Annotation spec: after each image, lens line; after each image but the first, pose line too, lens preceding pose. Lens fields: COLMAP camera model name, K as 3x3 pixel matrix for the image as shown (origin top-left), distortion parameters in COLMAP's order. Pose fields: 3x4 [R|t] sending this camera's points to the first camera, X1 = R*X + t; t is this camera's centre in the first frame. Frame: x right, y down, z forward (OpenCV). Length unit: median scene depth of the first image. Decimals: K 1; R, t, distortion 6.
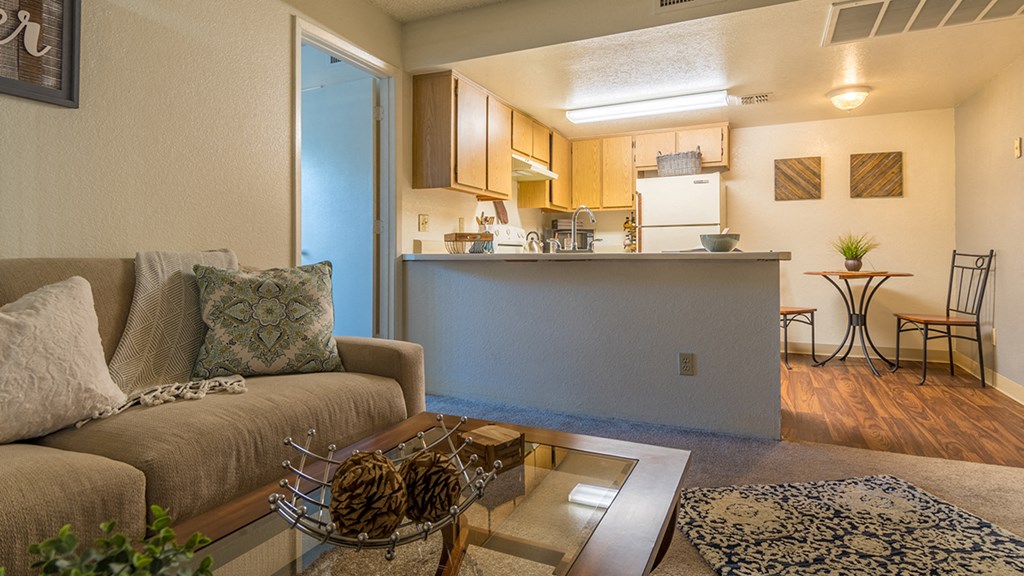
lens RADIAL K [[537.6, 0, 512.2], [0, 537.6, 256.1], [0, 0, 1]] dist [0.003852, -0.013601]
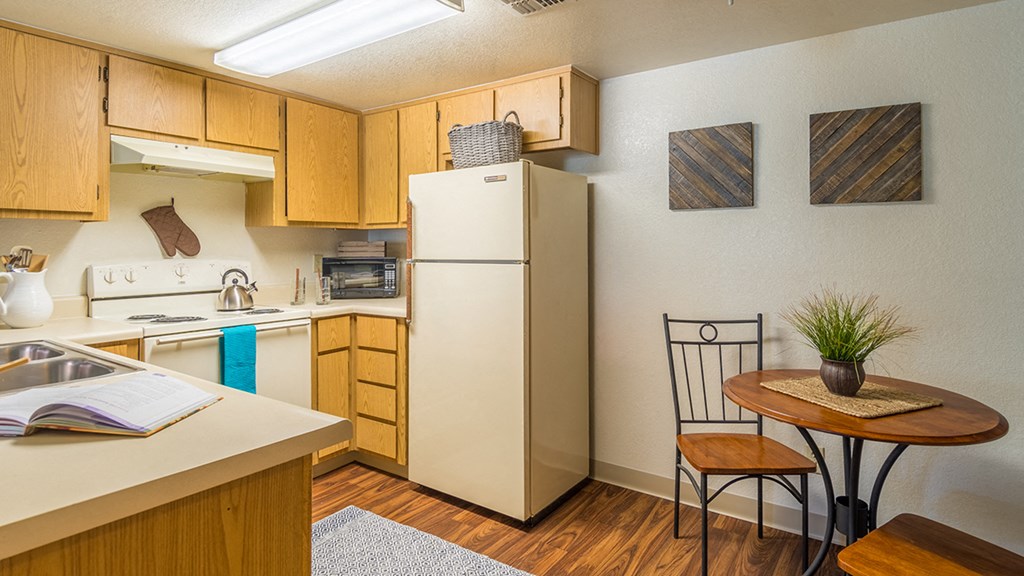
lens RADIAL K [[537.6, 0, 512.2], [0, 537.6, 256.1], [0, 0, 1]] dist [0.003852, -0.013601]
pose [[0.987265, 0.002166, -0.159069, 0.442375], [-0.000102, 0.999916, 0.012982, -0.068181], [0.159084, -0.012800, 0.987182, 0.476829]]
